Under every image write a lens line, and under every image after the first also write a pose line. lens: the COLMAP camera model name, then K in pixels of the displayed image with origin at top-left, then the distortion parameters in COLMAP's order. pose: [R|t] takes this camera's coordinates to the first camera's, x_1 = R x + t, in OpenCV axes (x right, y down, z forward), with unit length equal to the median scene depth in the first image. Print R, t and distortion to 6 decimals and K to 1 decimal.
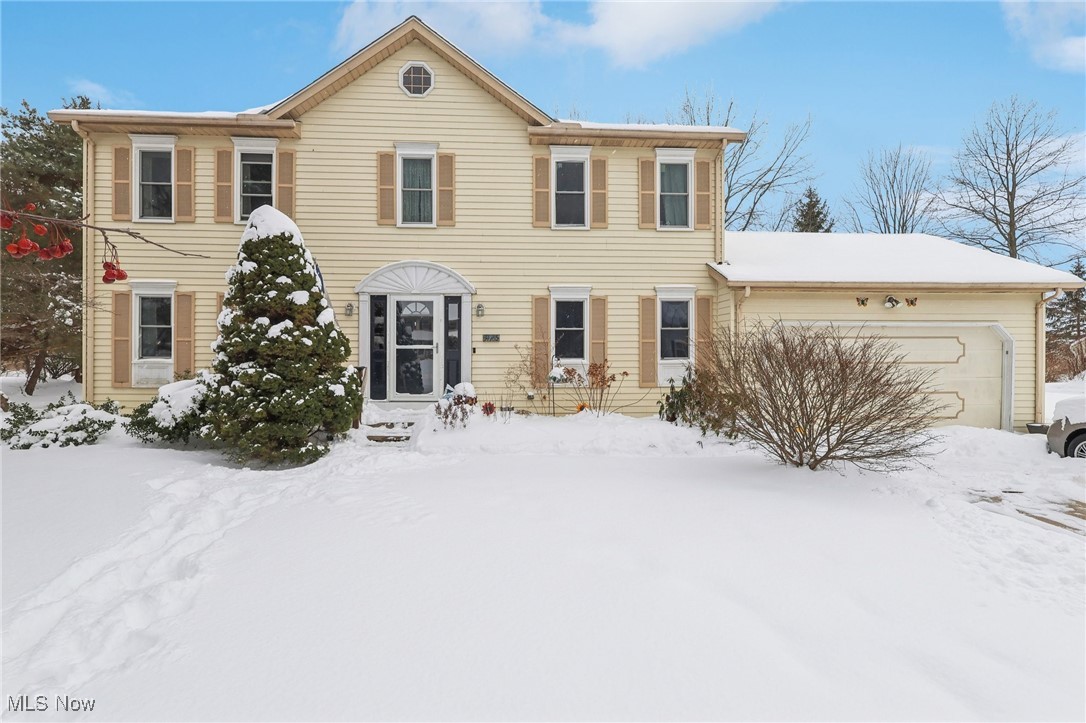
lens RADIAL K [[514.7, 0, 607.7], [0, 514.7, 397.9], [0, 0, 1]] dist [0.015173, 0.000444]
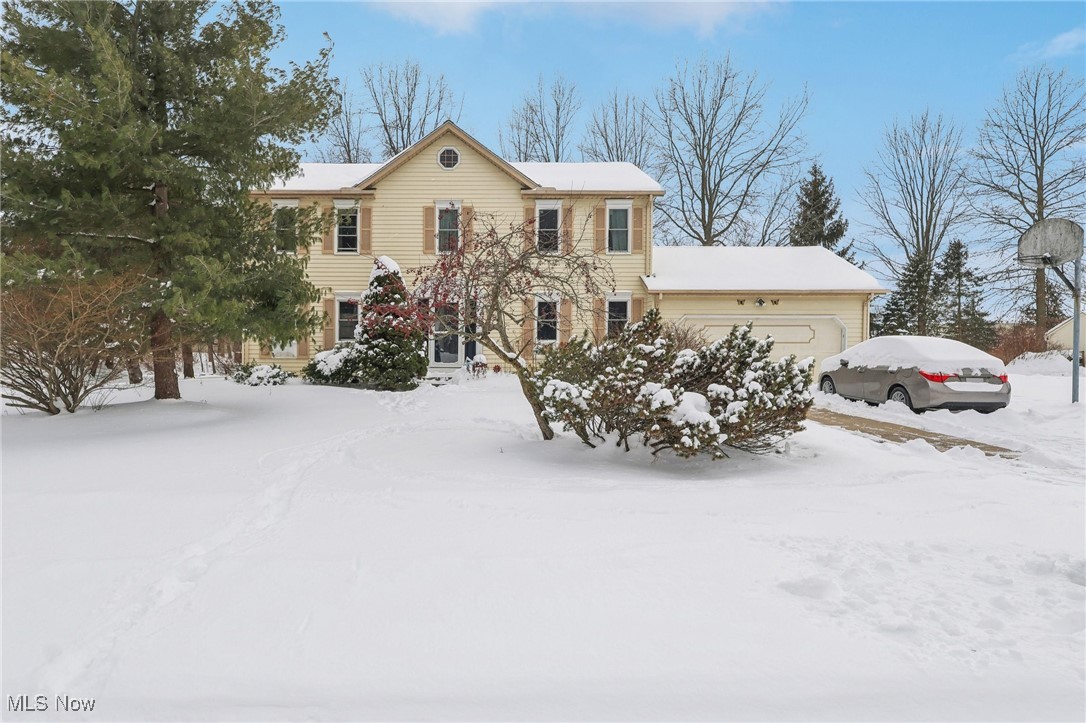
lens RADIAL K [[652.6, 0, 542.7], [0, 652.6, 366.1], [0, 0, 1]] dist [0.030097, 0.001938]
pose [[0.995787, 0.003541, -0.091632, 0.087694], [-0.008876, 0.998284, -0.057882, 0.108357], [0.091269, 0.058451, 0.994109, -0.878285]]
